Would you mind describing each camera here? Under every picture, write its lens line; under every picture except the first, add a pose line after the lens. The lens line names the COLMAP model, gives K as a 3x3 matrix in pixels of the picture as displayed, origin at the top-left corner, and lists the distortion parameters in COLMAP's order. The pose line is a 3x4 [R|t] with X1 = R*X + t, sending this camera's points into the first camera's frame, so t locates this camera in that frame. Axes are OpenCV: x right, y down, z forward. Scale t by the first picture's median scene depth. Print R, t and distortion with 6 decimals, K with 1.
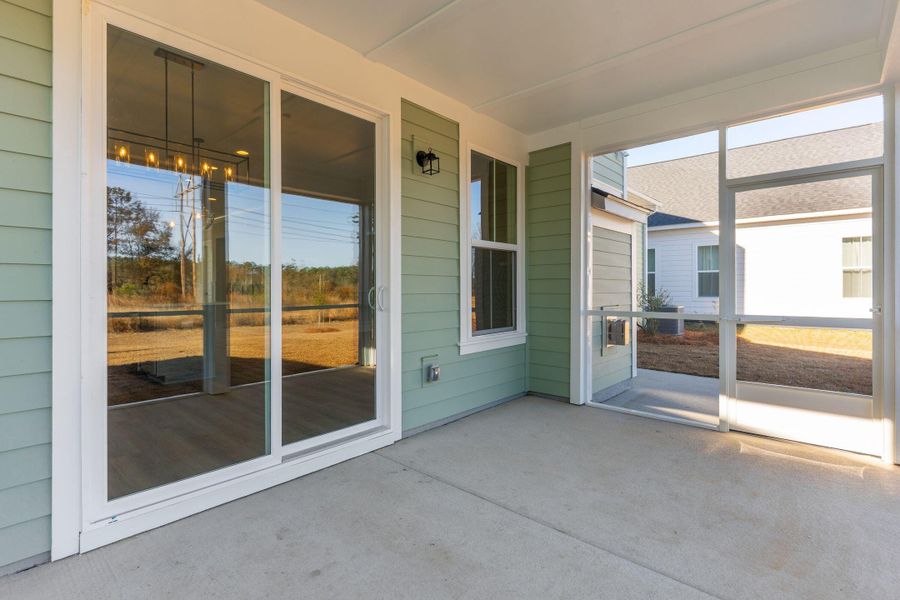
lens RADIAL K [[426.9, 0, 452.5], [0, 426.9, 301.5], [0, 0, 1]] dist [0.001357, 0.000211]
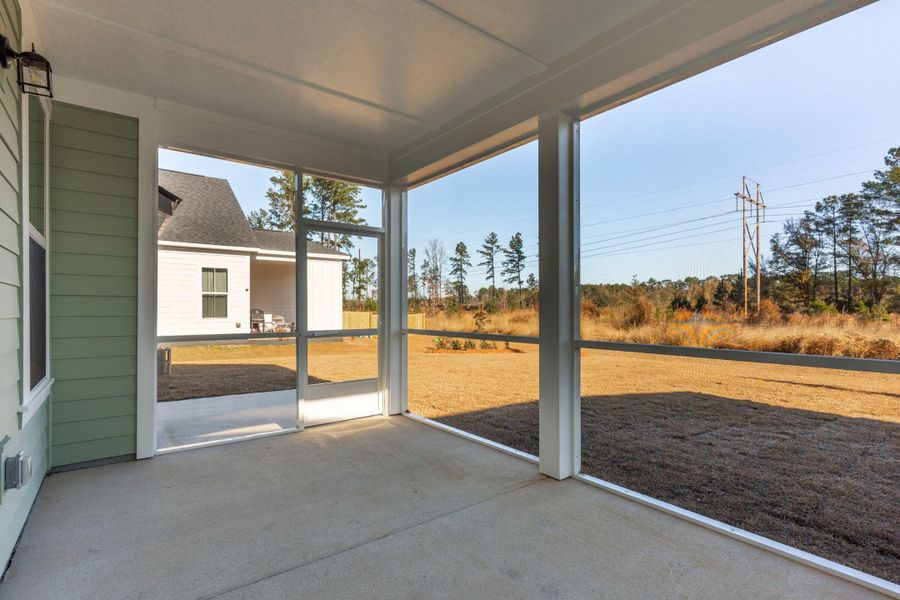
lens RADIAL K [[426.9, 0, 452.5], [0, 426.9, 301.5], [0, 0, 1]] dist [0.001357, 0.000211]
pose [[0.172722, 0.025651, 0.984637, -0.493894], [0.026028, 0.999193, -0.030596, -0.003489], [-0.984627, 0.030913, 0.171915, 0.407508]]
